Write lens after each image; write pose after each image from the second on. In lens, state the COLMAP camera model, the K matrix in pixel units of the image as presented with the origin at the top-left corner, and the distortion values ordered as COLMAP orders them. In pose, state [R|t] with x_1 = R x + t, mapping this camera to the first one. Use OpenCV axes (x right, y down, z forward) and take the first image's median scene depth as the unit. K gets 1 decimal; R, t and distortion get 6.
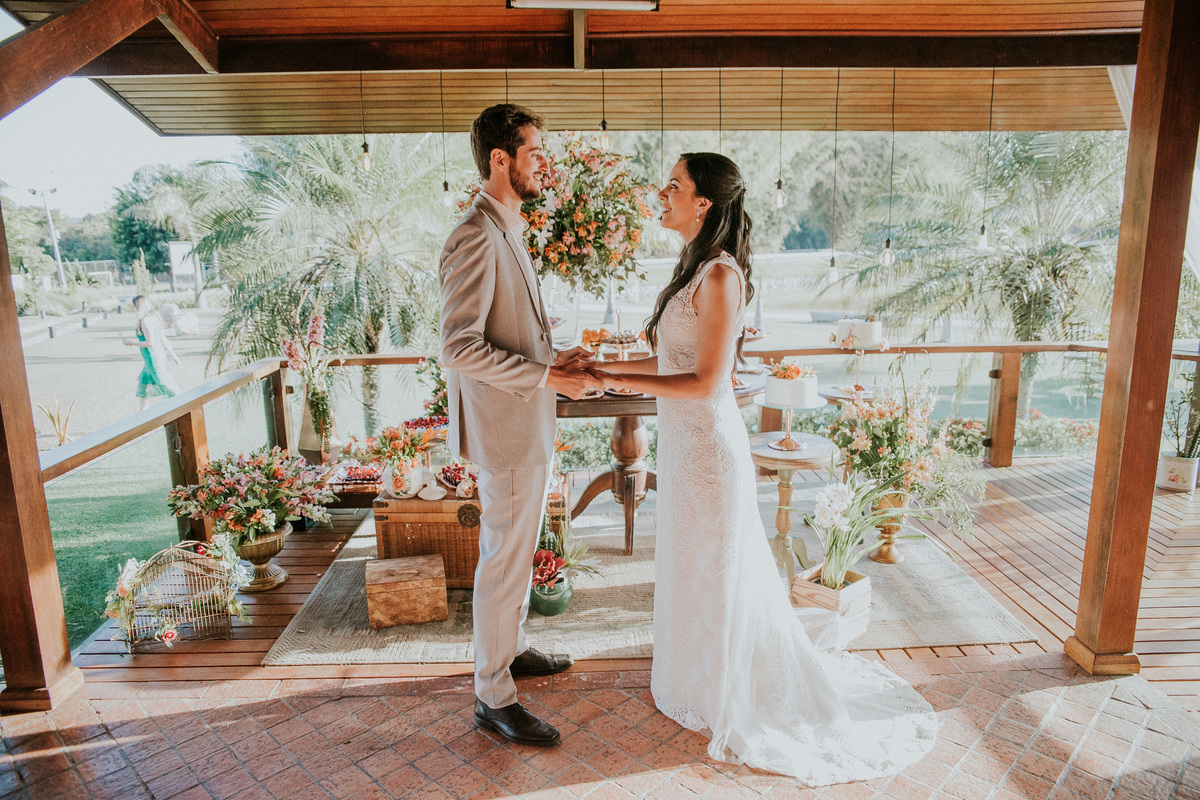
lens RADIAL K [[852.6, 0, 600.0], [0, 852.6, 400.0], [0, 0, 1]] dist [-0.131258, 0.103646]
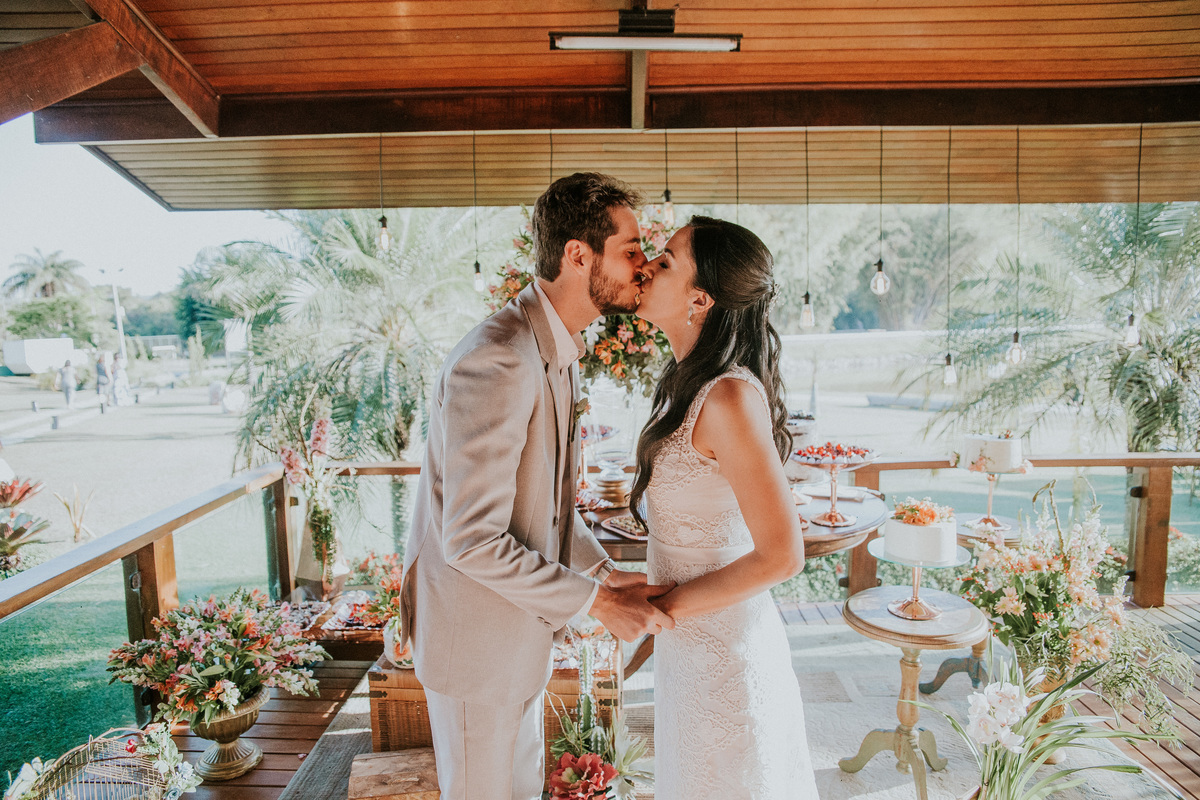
lens RADIAL K [[852.6, 0, 600.0], [0, 852.6, 400.0], [0, 0, 1]] dist [-0.131258, 0.103646]
pose [[0.998419, 0.007459, -0.055717, -0.013781], [-0.012585, 0.995658, -0.092236, -0.048490], [0.054787, 0.092791, 0.994177, 0.188744]]
